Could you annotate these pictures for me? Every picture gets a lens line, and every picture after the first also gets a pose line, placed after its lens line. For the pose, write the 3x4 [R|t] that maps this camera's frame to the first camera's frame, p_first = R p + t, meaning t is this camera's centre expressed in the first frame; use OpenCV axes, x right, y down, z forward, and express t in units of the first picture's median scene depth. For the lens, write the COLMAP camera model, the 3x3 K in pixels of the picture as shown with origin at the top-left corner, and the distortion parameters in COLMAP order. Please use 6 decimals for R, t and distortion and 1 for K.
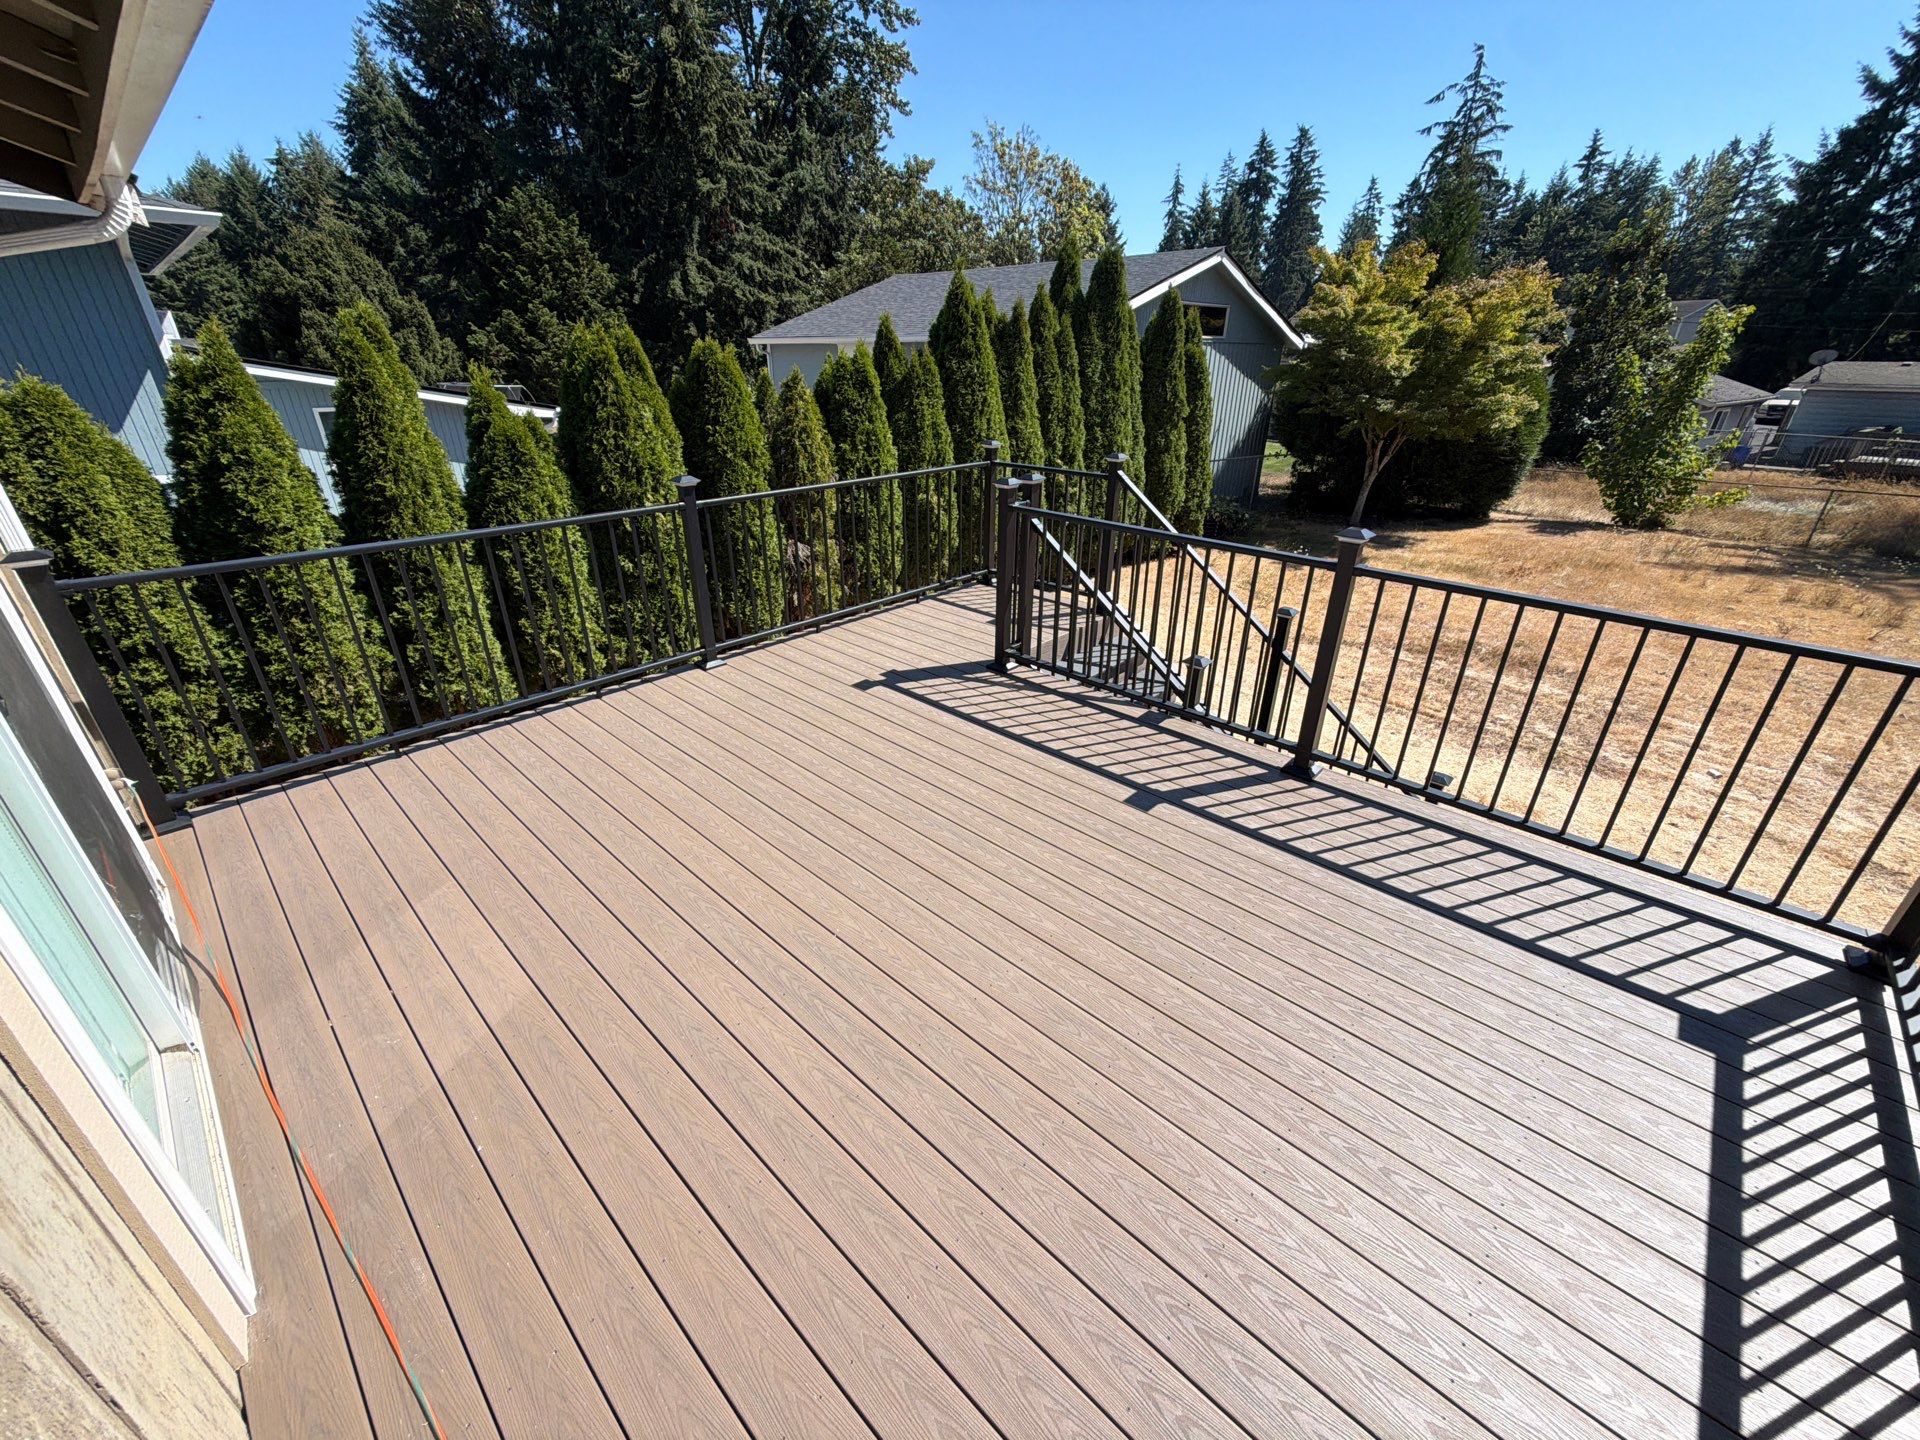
lens RADIAL K [[766.7, 0, 963.0], [0, 766.7, 720.2], [0, 0, 1]] dist [0.000607, -0.000083]
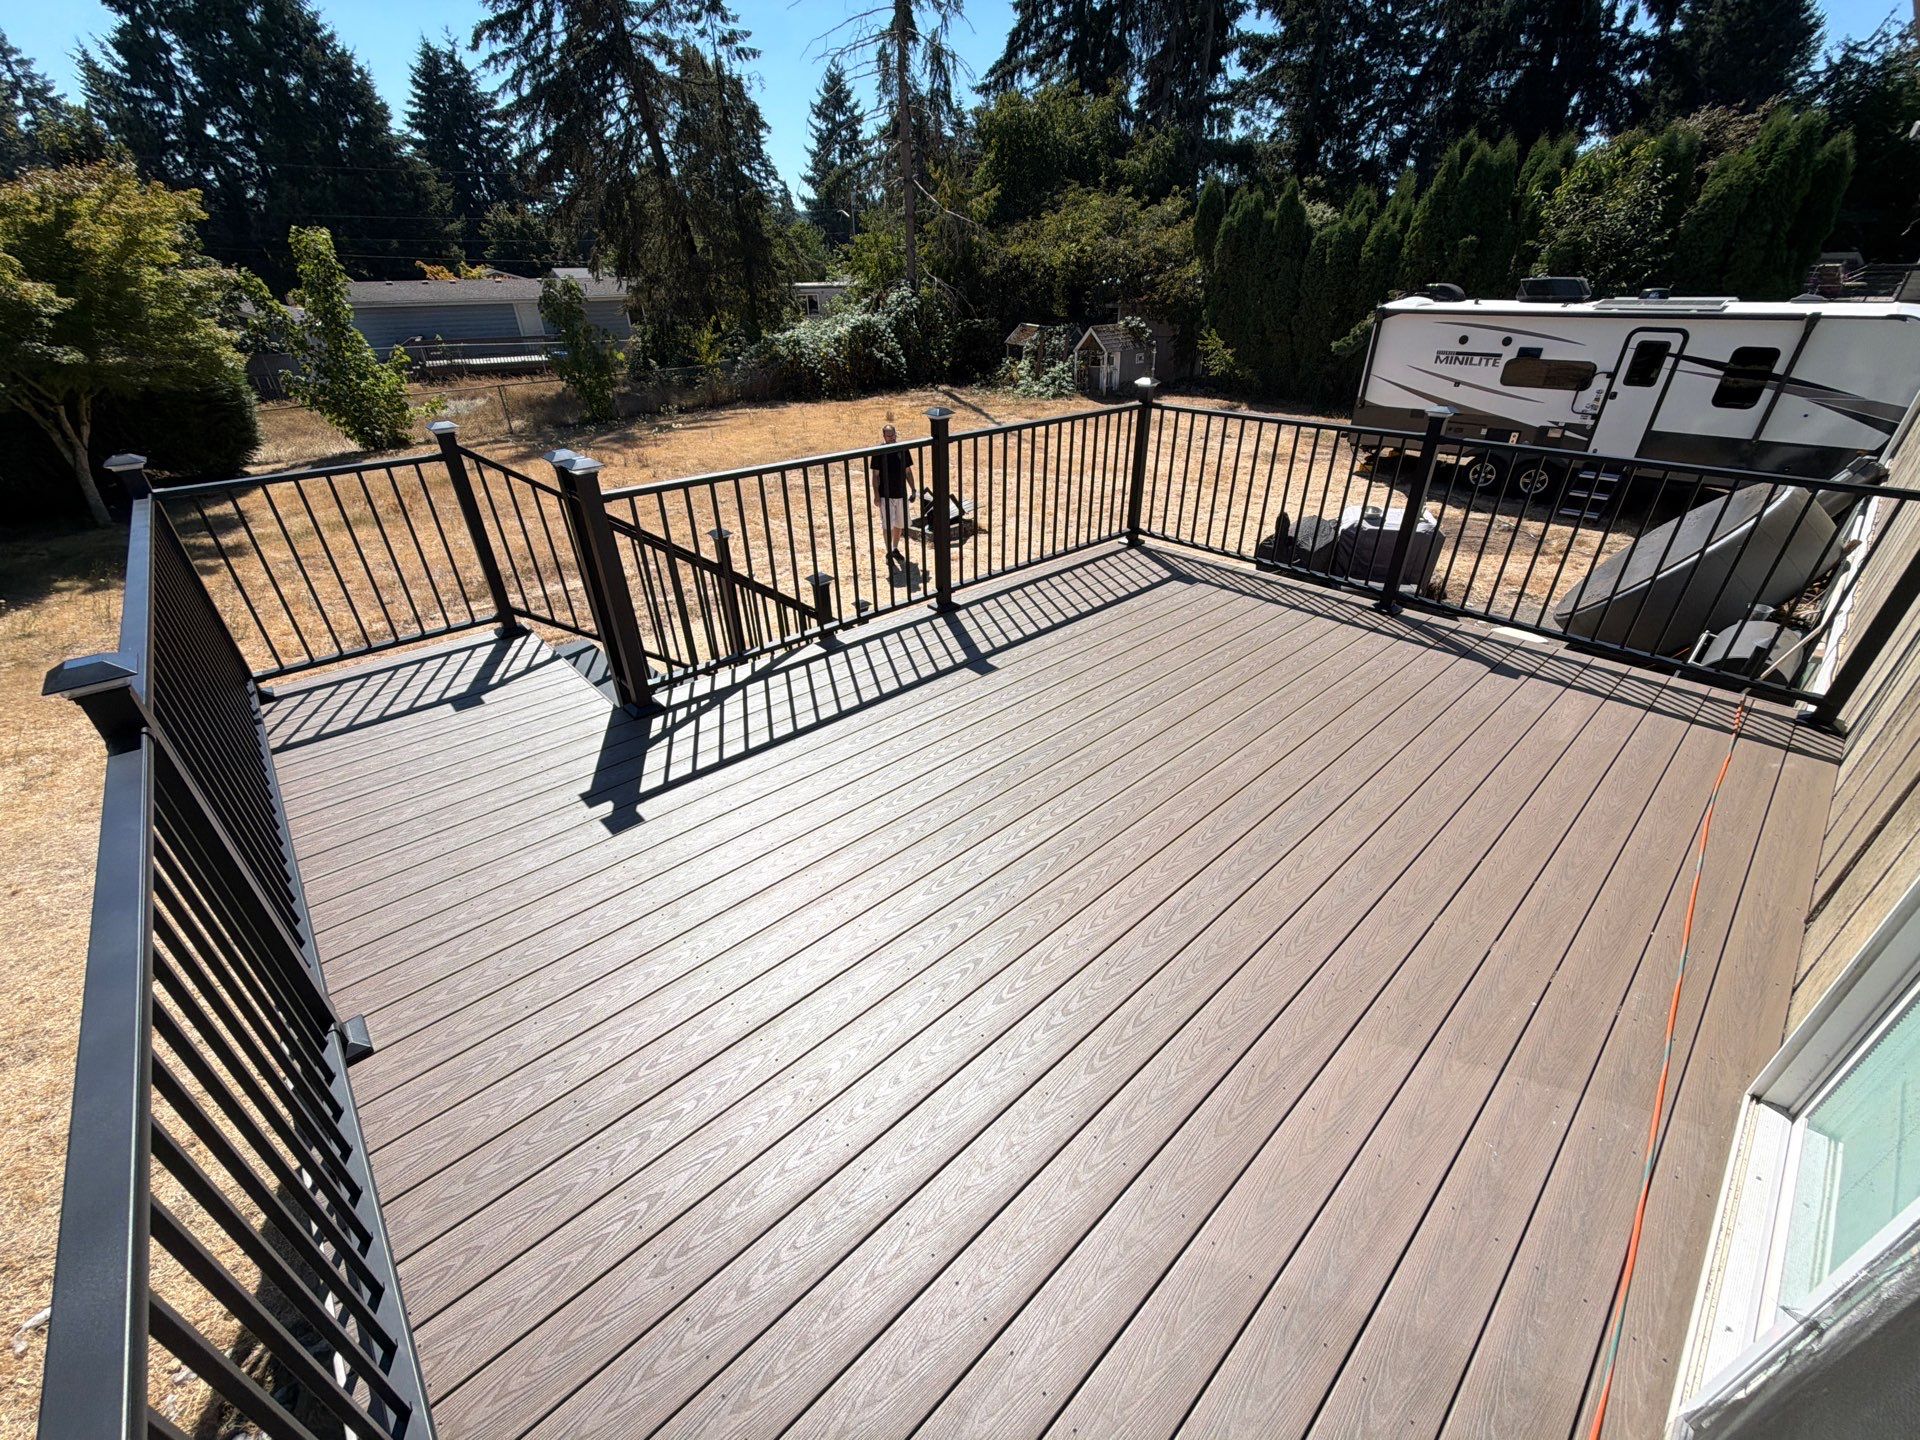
lens RADIAL K [[766.7, 0, 962.7], [0, 766.7, 718.9], [0, 0, 1]] dist [0.000607, -0.000083]
pose [[0.079691, -0.509467, 0.856792, -0.711778], [0.442746, 0.788181, 0.427489, -0.304151], [-0.893099, 0.345274, 0.288375, 0.630433]]
